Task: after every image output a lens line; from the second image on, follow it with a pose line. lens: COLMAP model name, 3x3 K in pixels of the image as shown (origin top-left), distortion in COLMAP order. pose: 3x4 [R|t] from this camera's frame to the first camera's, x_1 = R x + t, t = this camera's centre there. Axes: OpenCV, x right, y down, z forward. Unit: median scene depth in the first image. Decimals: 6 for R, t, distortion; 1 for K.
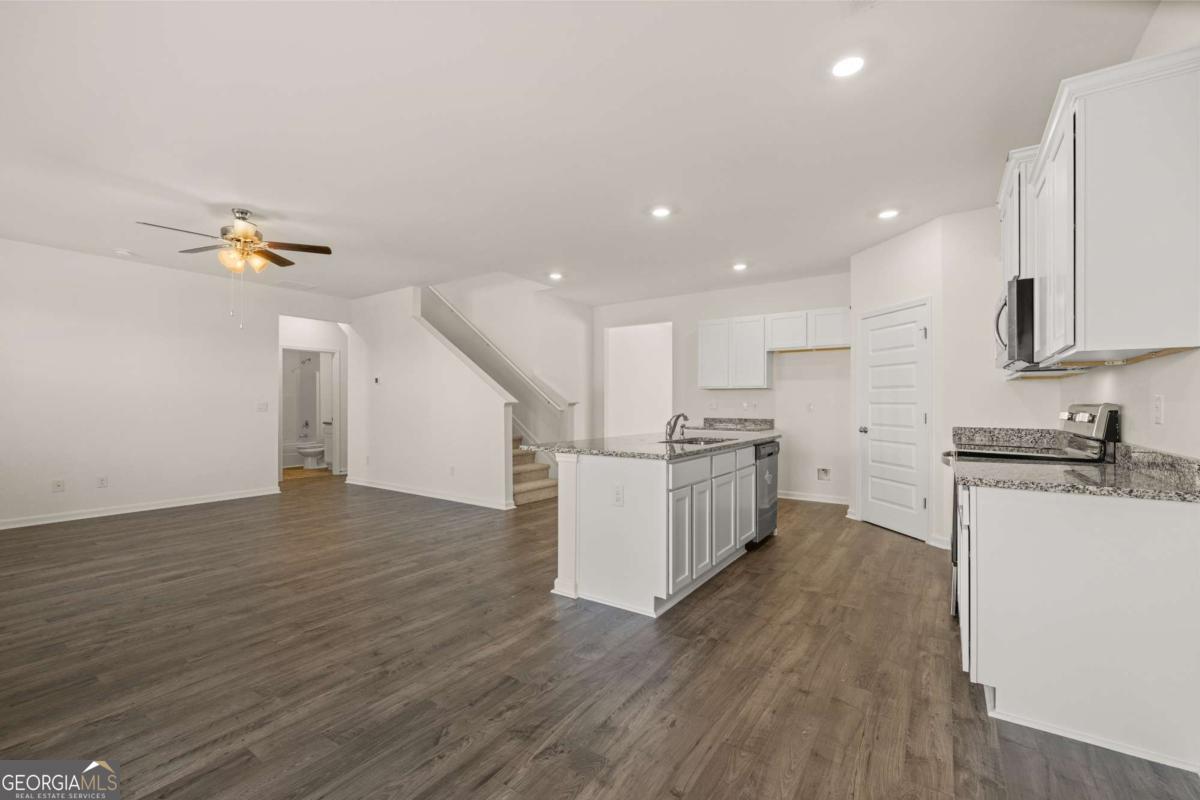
lens RADIAL K [[504.7, 0, 596.4], [0, 504.7, 400.8], [0, 0, 1]] dist [-0.001568, 0.000260]
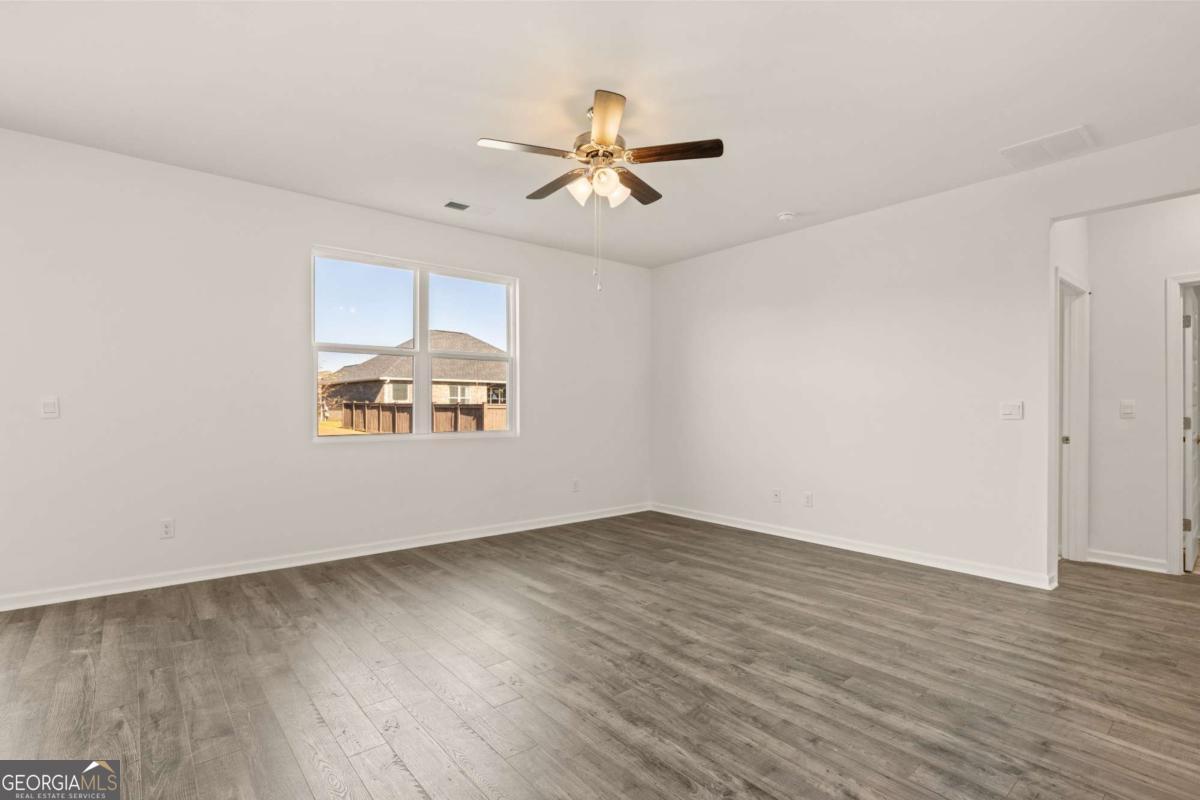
lens RADIAL K [[564.2, 0, 611.4], [0, 564.2, 409.1], [0, 0, 1]] dist [-0.015435, 0.001462]
pose [[-0.251476, 0.004546, -0.967853, 0.012006], [0.003667, 0.999986, 0.003744, 0.009359], [0.967857, -0.002608, -0.251489, 1.704957]]
